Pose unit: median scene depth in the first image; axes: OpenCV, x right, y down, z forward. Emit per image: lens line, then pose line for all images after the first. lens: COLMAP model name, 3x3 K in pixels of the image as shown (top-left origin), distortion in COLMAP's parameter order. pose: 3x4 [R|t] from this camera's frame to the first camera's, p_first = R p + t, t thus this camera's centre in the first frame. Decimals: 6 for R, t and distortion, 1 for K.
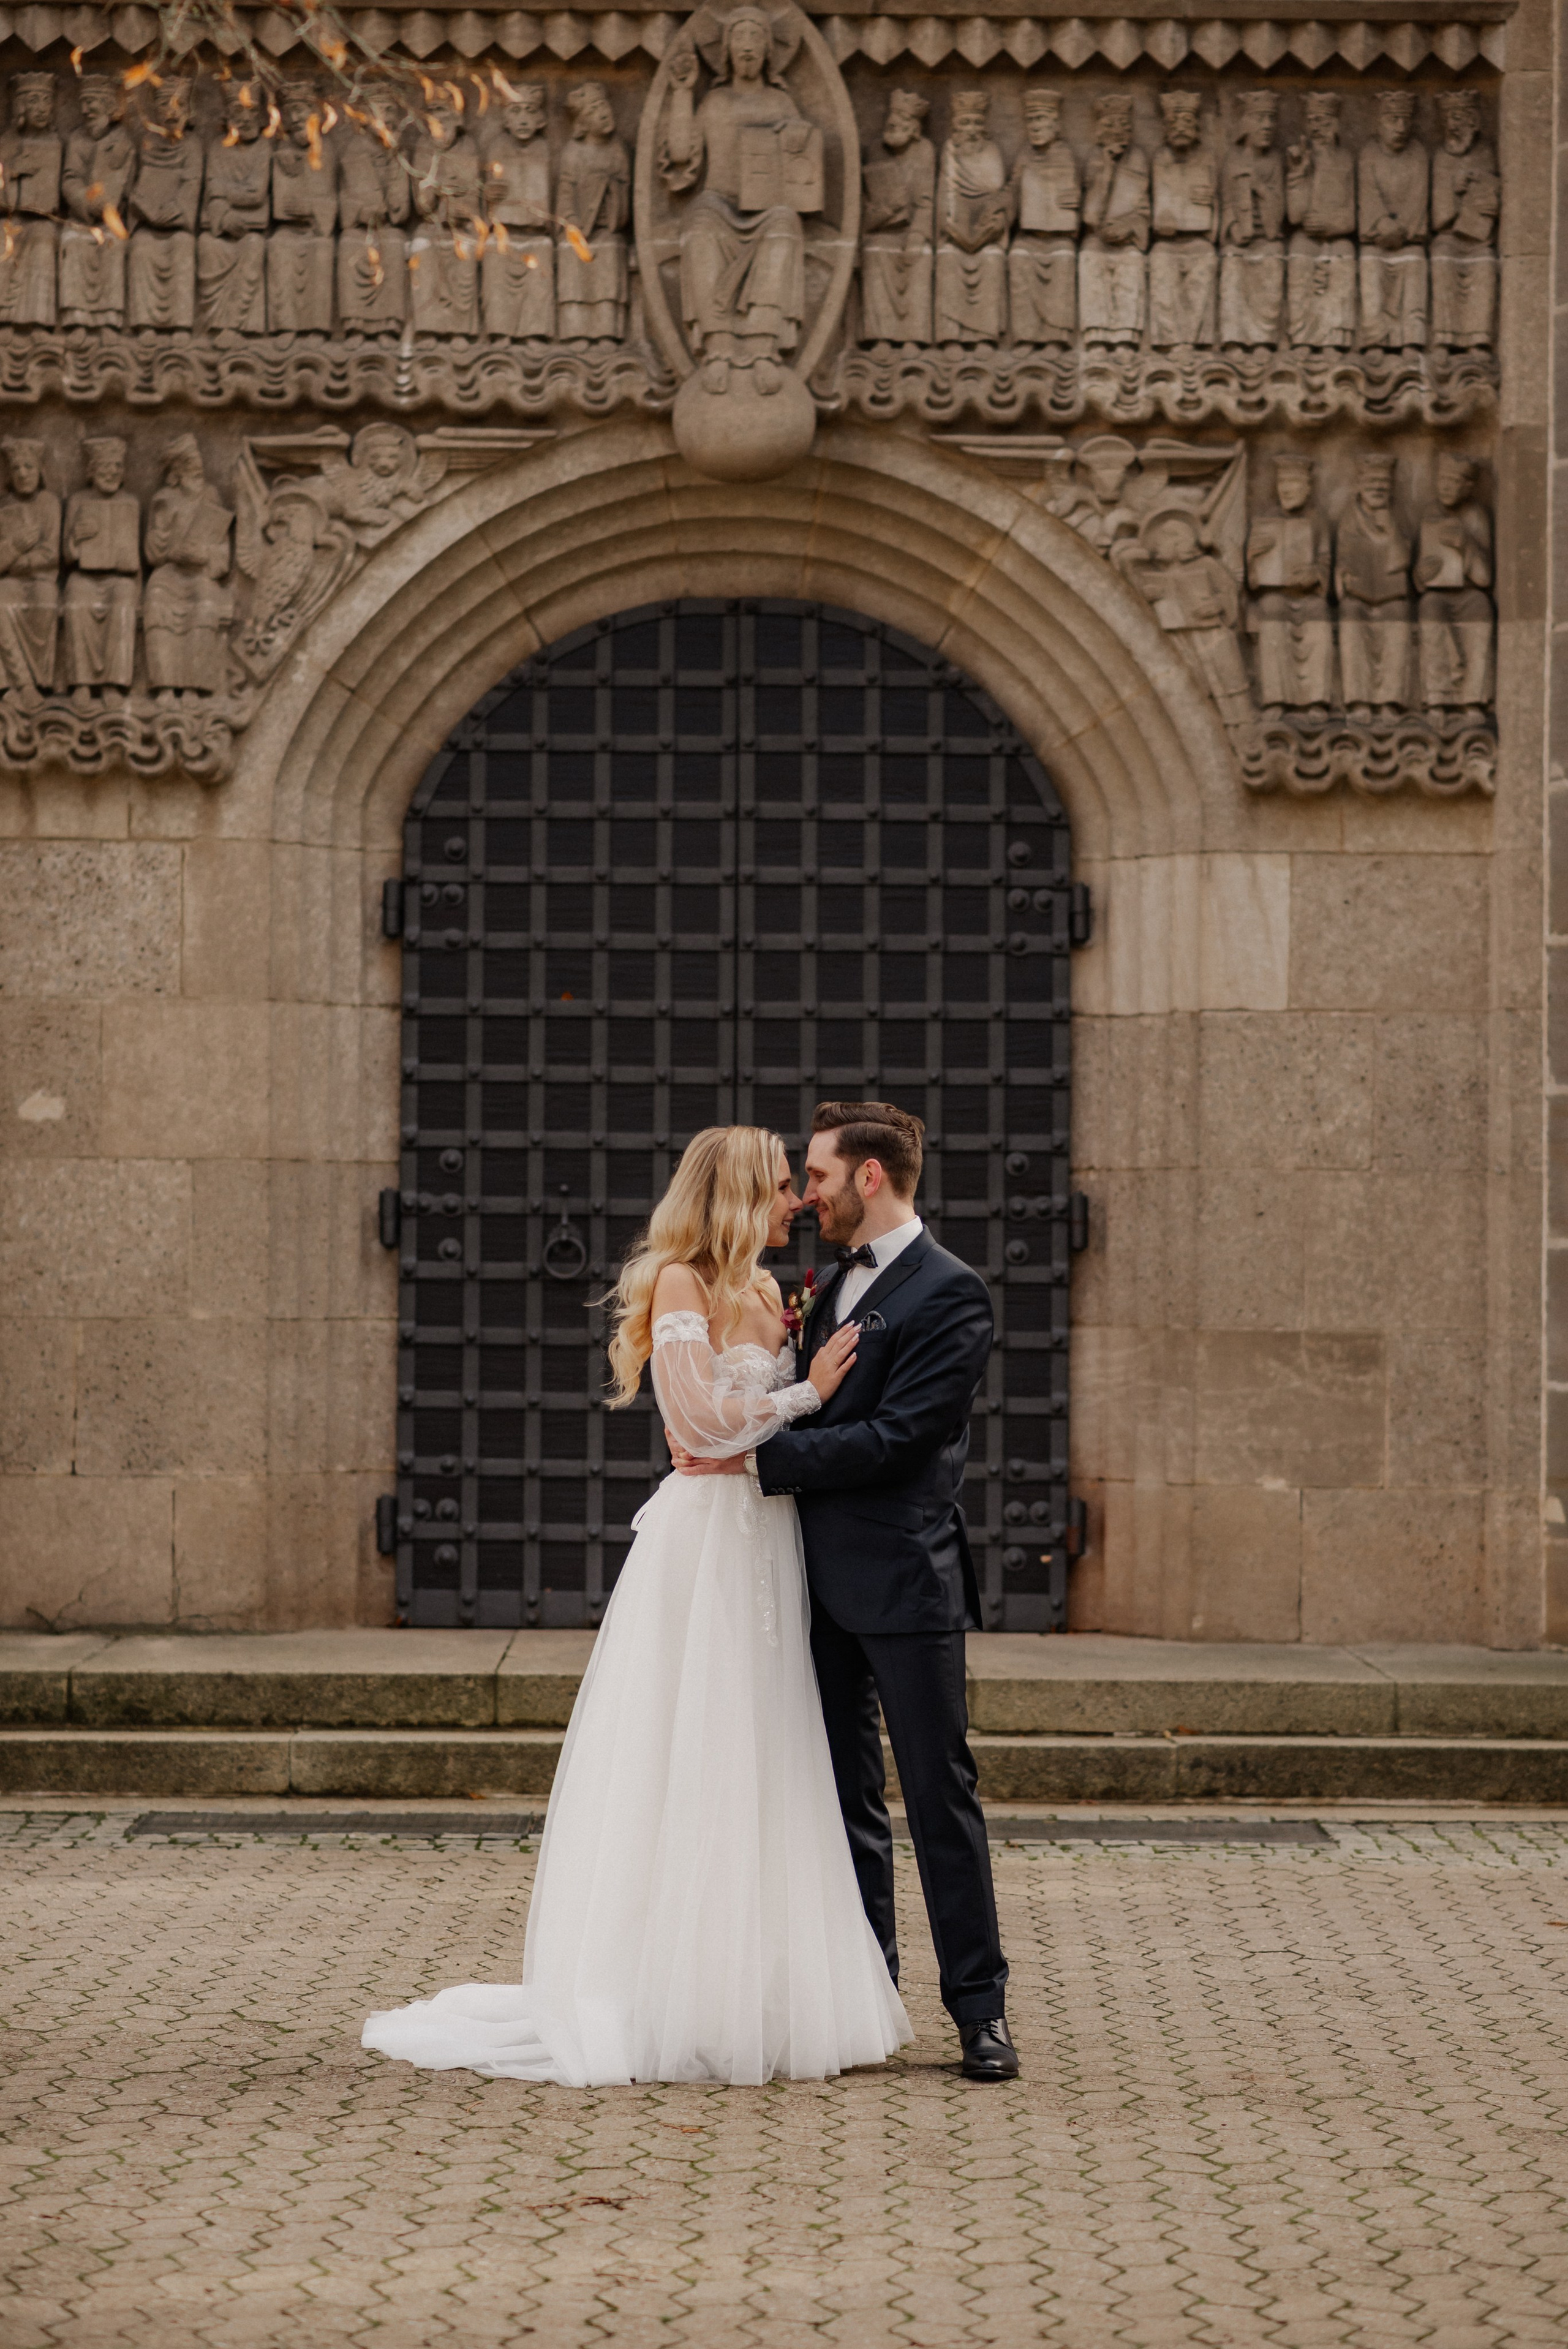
lens RADIAL K [[5857.3, 0, 828.6], [0, 5857.3, 1171.8], [0, 0, 1]] dist [-0.003256, 0.428855]
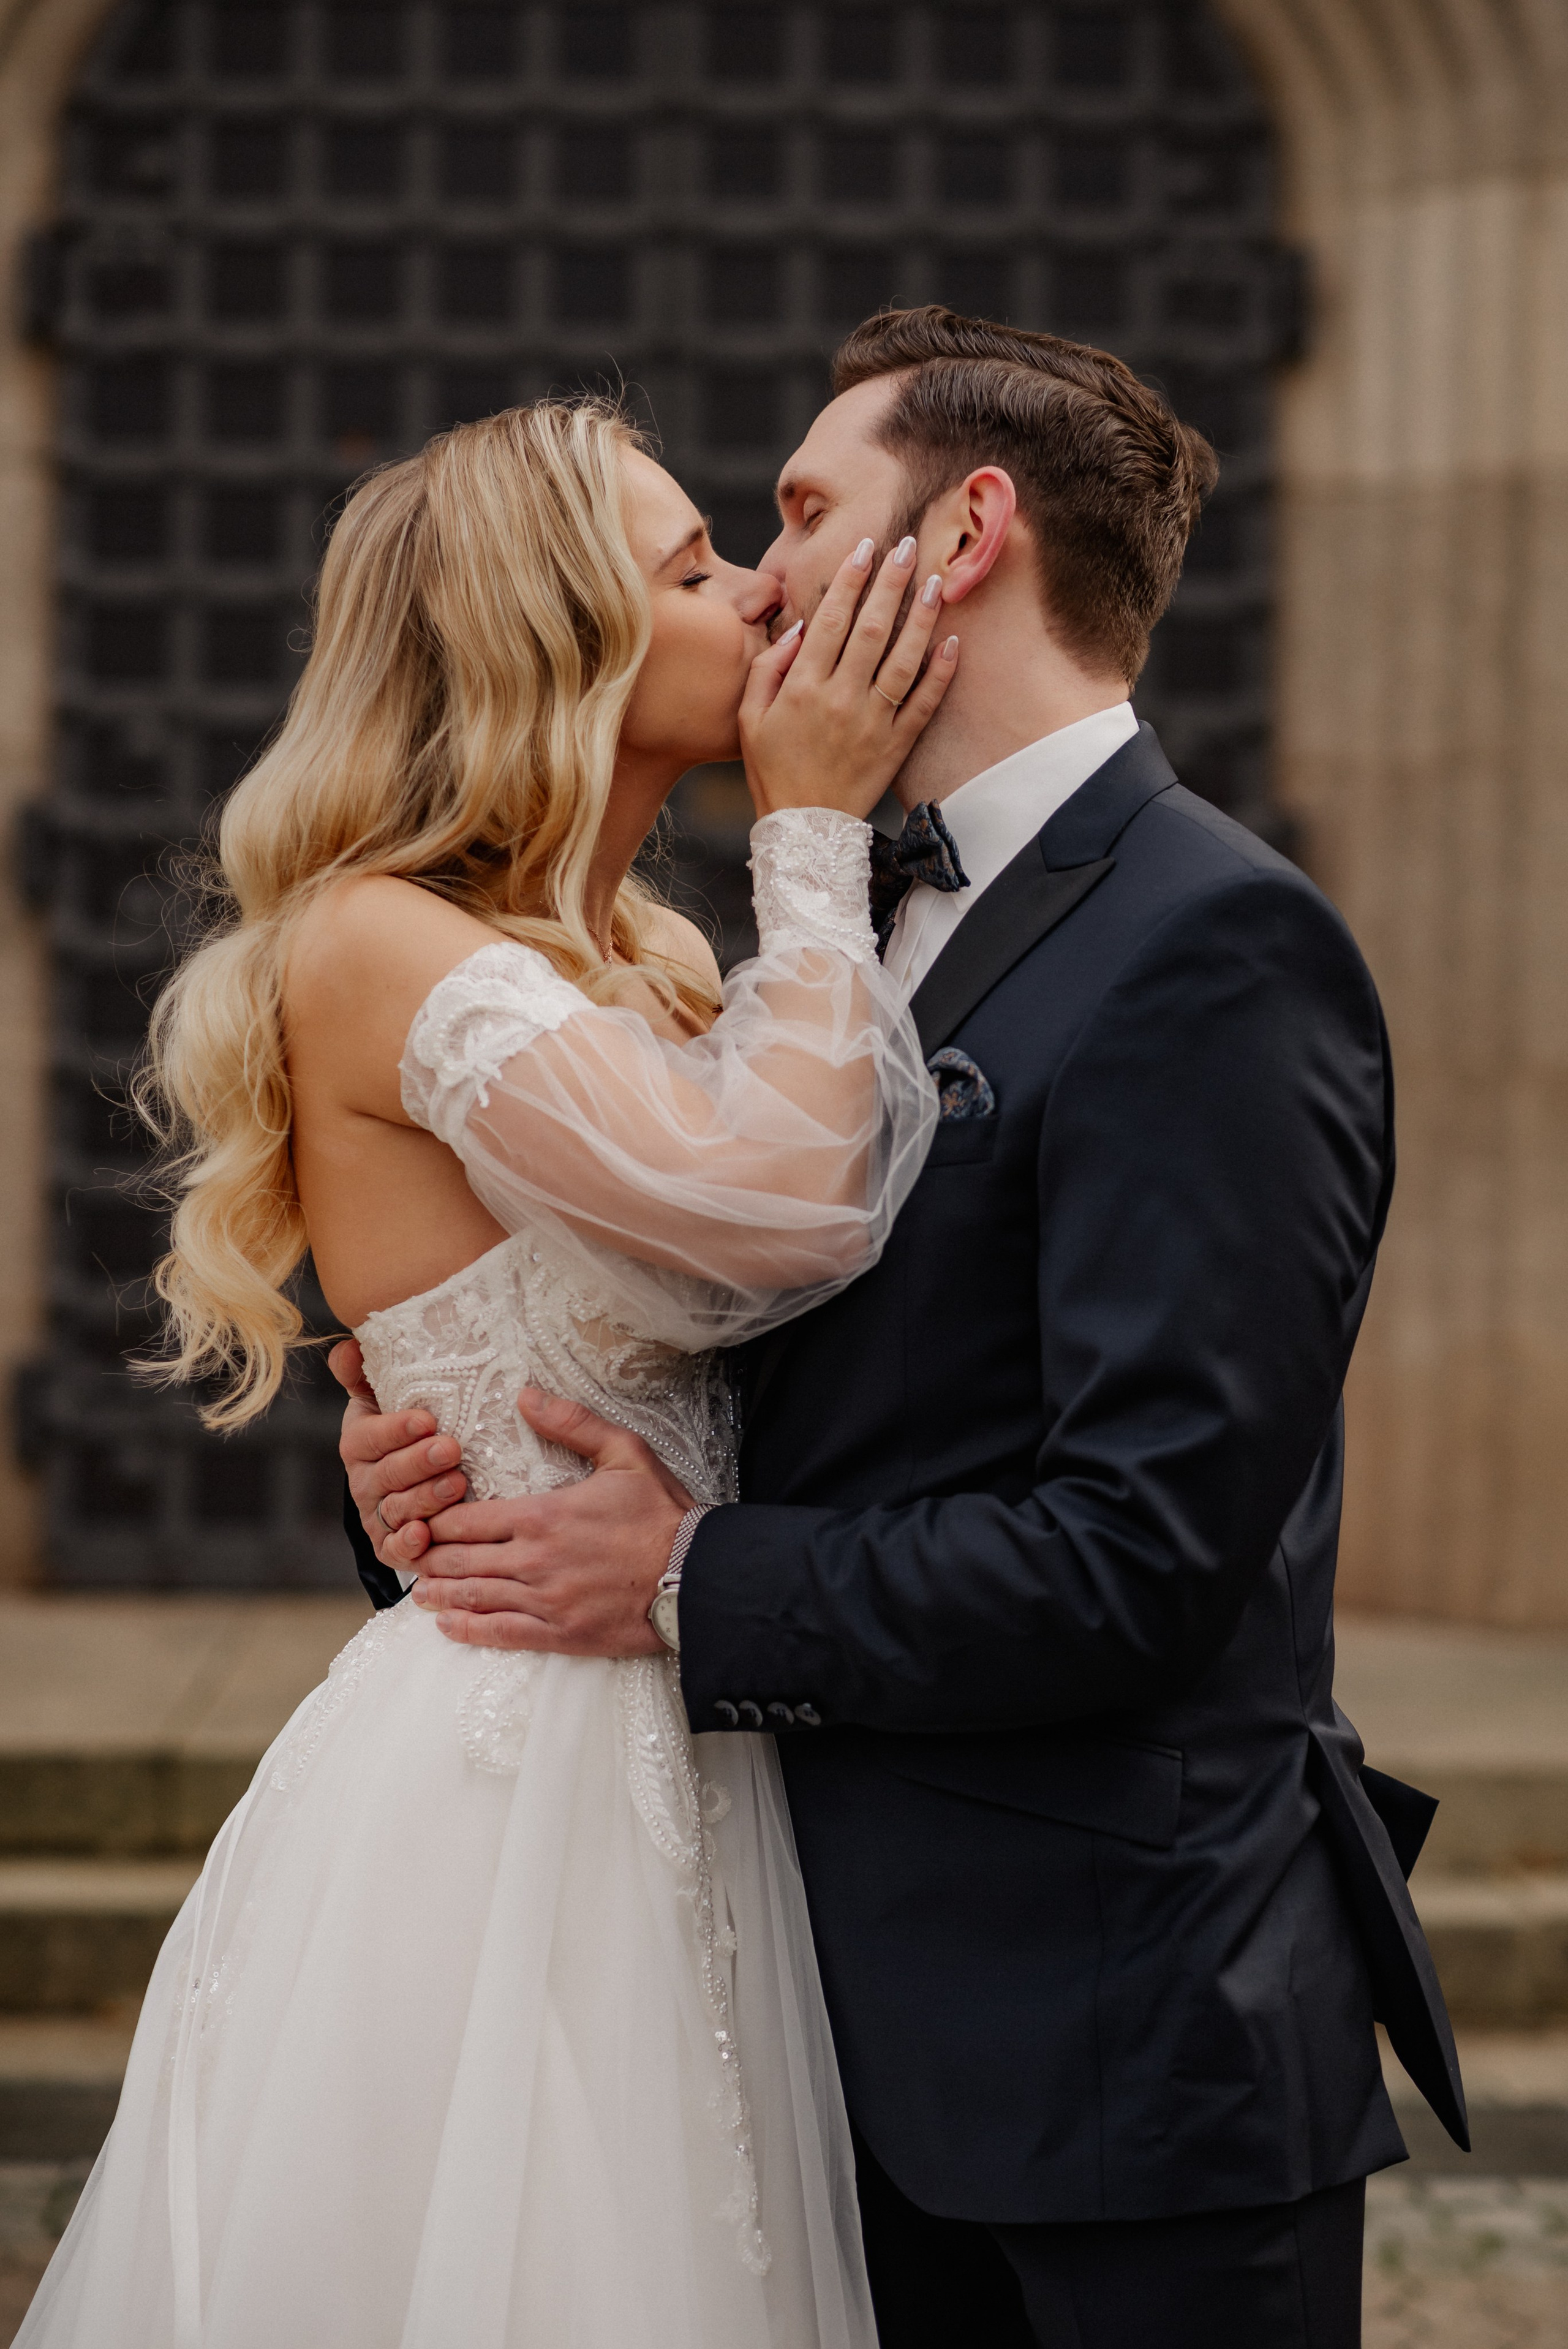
lens RADIAL K [[5857.3, 0, 828.6], [0, 5857.3, 1171.8], [0, 0, 1]] dist [-0.003256, 0.428855]
pose [[0.999994, 0.003459, -0.000998, 0.000073], [-0.003409, 0.998915, 0.046453, 0.012215], [0.001157, -0.046450, 0.998920, 0.451476]]
